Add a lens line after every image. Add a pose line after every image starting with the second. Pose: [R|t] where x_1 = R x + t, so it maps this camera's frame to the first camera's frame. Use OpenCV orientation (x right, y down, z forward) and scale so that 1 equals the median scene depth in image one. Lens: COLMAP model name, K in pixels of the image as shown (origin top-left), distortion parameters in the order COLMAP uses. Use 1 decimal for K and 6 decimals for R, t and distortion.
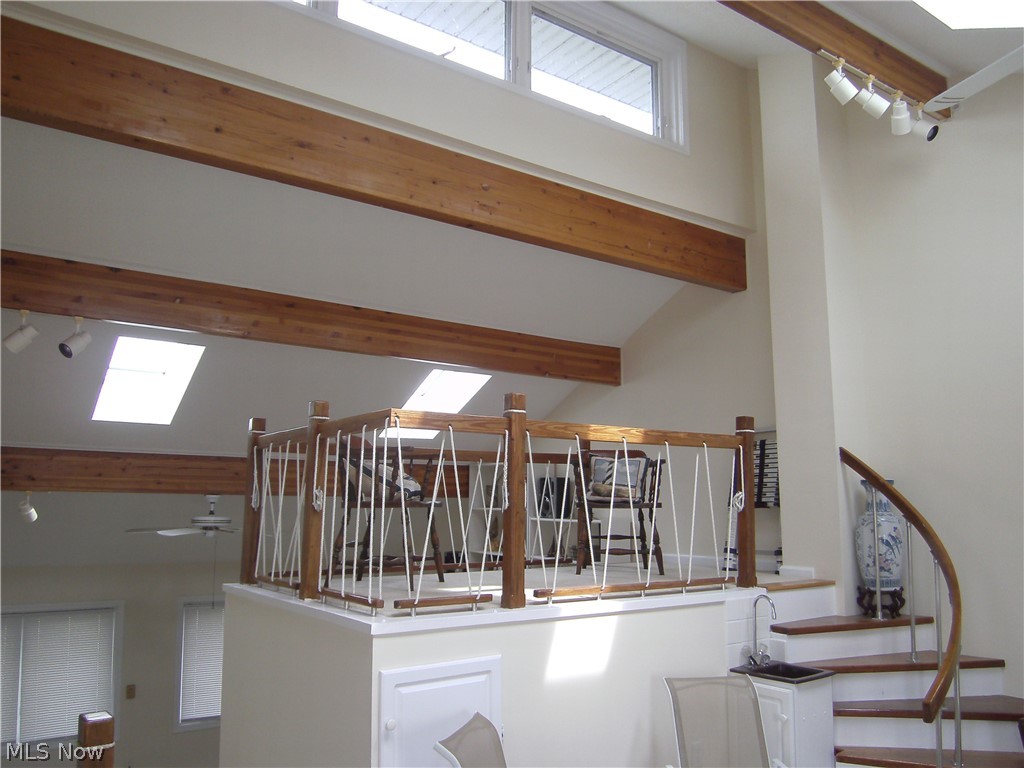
lens RADIAL K [[804.5, 0, 512.0], [0, 804.5, 384.0], [0, 0, 1]] dist [-0.000583, -0.078100]
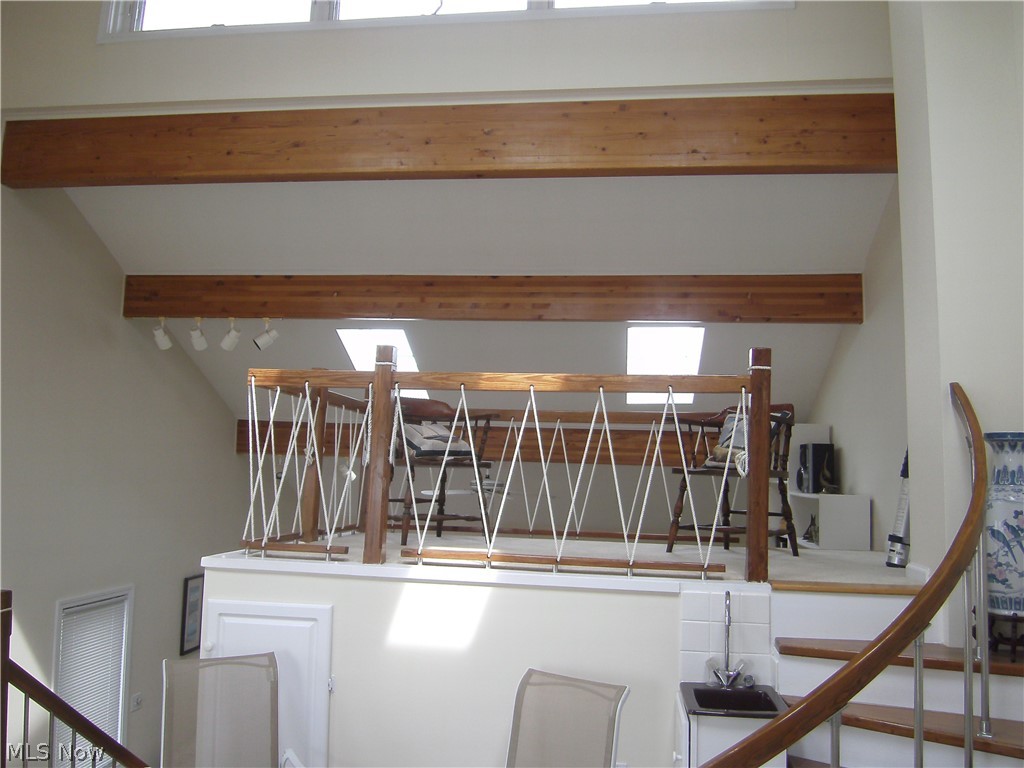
lens RADIAL K [[808.1, 0, 512.0], [0, 808.1, 384.0], [0, 0, 1]] dist [0.011098, -0.083829]
pose [[0.722942, -0.059623, -0.688331, 0.622394], [0.074695, 0.997175, -0.007924, 0.061160], [0.686859, -0.045687, 0.725353, 0.312988]]
